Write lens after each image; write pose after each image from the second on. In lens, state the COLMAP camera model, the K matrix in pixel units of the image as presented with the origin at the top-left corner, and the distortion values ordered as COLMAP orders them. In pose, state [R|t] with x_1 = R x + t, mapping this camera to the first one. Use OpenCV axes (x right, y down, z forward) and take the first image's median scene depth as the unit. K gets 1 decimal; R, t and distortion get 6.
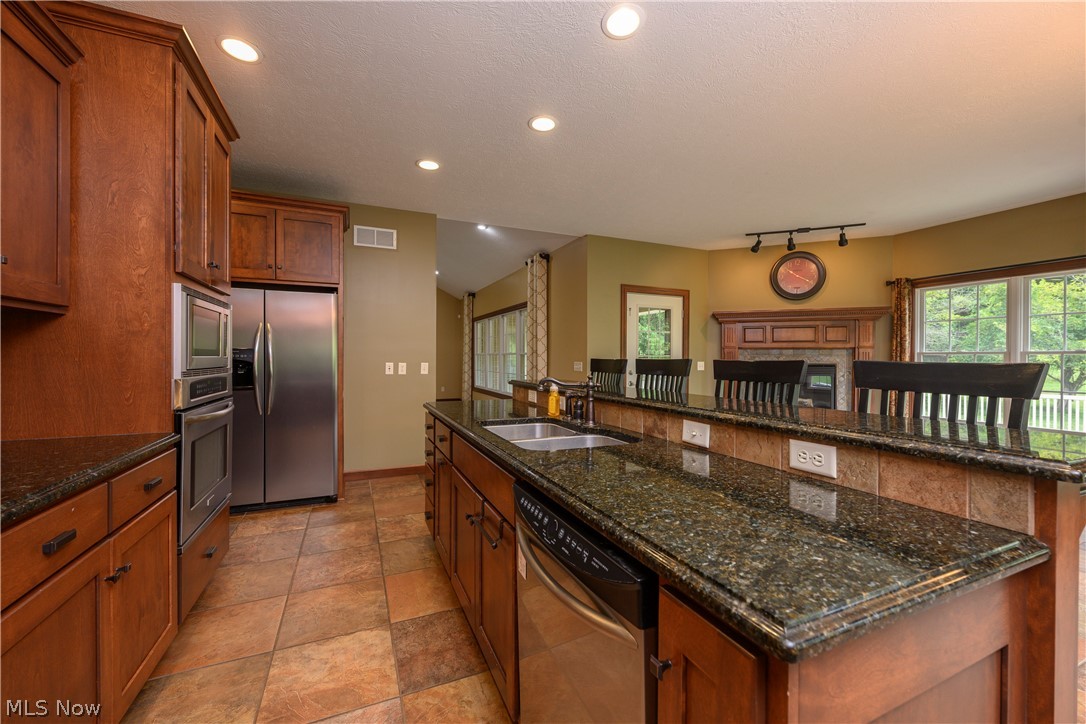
lens RADIAL K [[428.1, 0, 538.3], [0, 428.1, 358.8], [0, 0, 1]] dist [-0.003893, 0.000979]
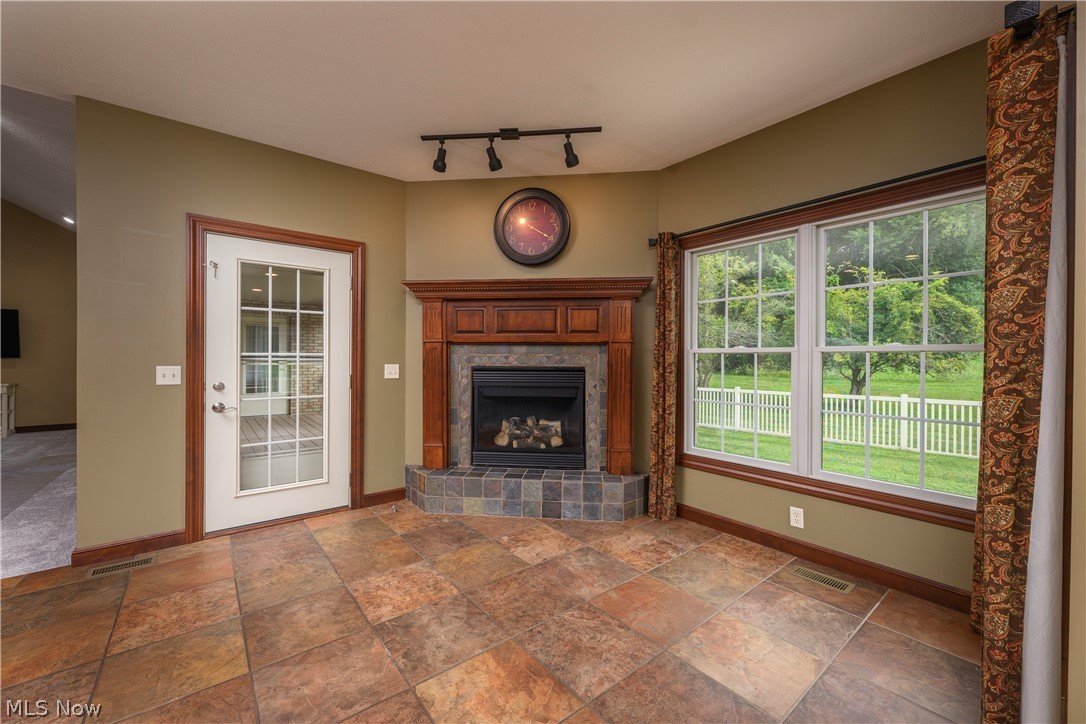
lens RADIAL K [[428.1, 0, 546.1], [0, 428.1, 361.2], [0, 0, 1]] dist [-0.003893, 0.000979]
pose [[0.963582, -0.004451, 0.267377, 0.474023], [0.003855, 0.999989, 0.002755, 0.000417], [-0.267386, -0.001623, 0.963588, 0.402979]]
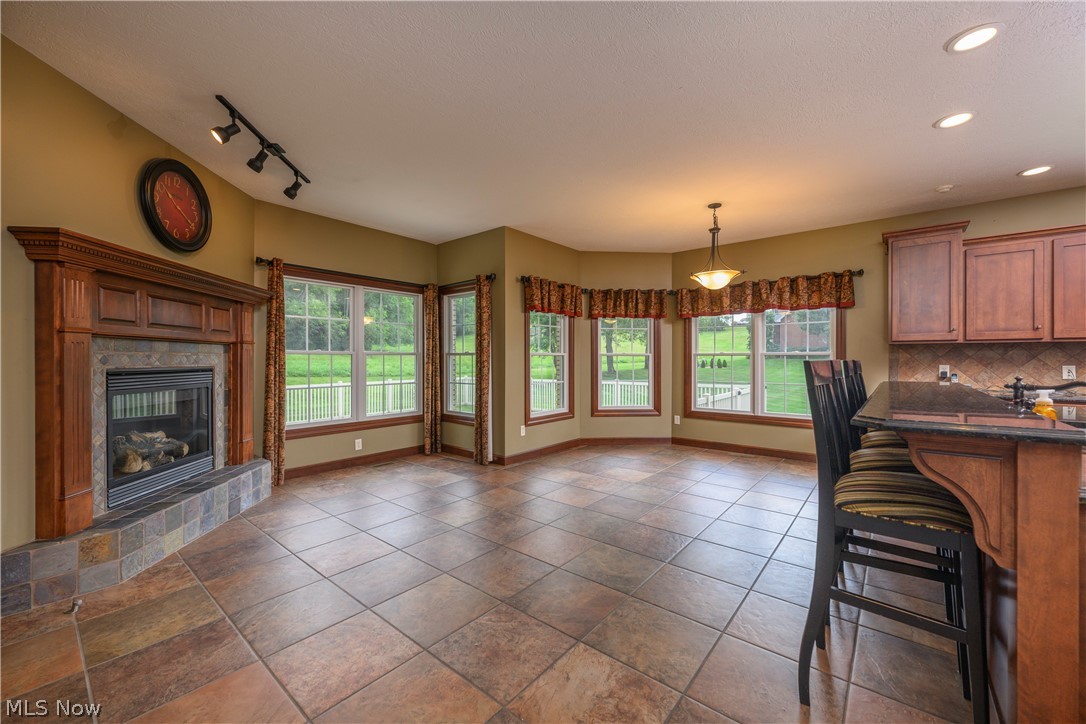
lens RADIAL K [[428.1, 0, 537.5], [0, 428.1, 360.3], [0, 0, 1]] dist [-0.003893, 0.000979]
pose [[-0.449364, -0.011358, 0.893276, -0.089858], [-0.004990, 0.999935, 0.010204, -0.006866], [-0.893335, 0.000128, -0.449392, 0.865670]]
